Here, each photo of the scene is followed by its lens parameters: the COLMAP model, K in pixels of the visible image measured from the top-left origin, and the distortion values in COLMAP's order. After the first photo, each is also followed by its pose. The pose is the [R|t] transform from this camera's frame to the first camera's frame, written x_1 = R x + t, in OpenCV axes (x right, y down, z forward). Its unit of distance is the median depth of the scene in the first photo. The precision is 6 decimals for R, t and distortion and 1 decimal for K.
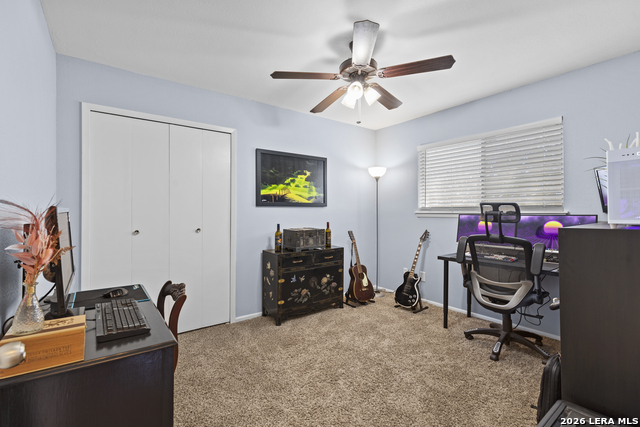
lens RADIAL K [[293.0, 0, 320.6], [0, 293.0, 212.3], [0, 0, 1]] dist [0.004416, 0.000440]
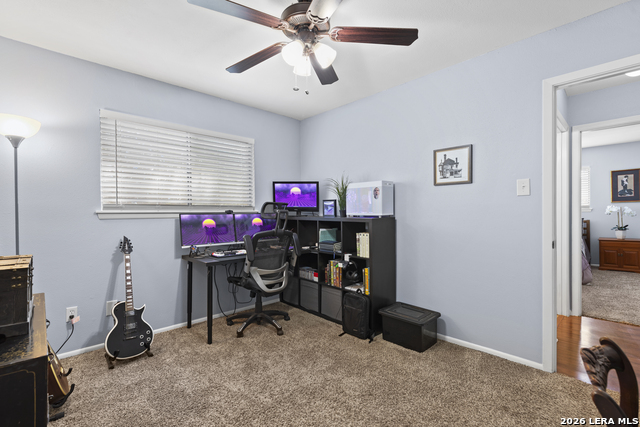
lens RADIAL K [[293.0, 0, 321.0], [0, 293.0, 212.8], [0, 0, 1]] dist [0.004416, 0.000440]
pose [[-0.136245, -0.001366, 0.990674, -0.431915], [0.002420, 0.999996, 0.001711, 0.004198], [-0.990672, 0.002631, -0.136241, 0.708054]]
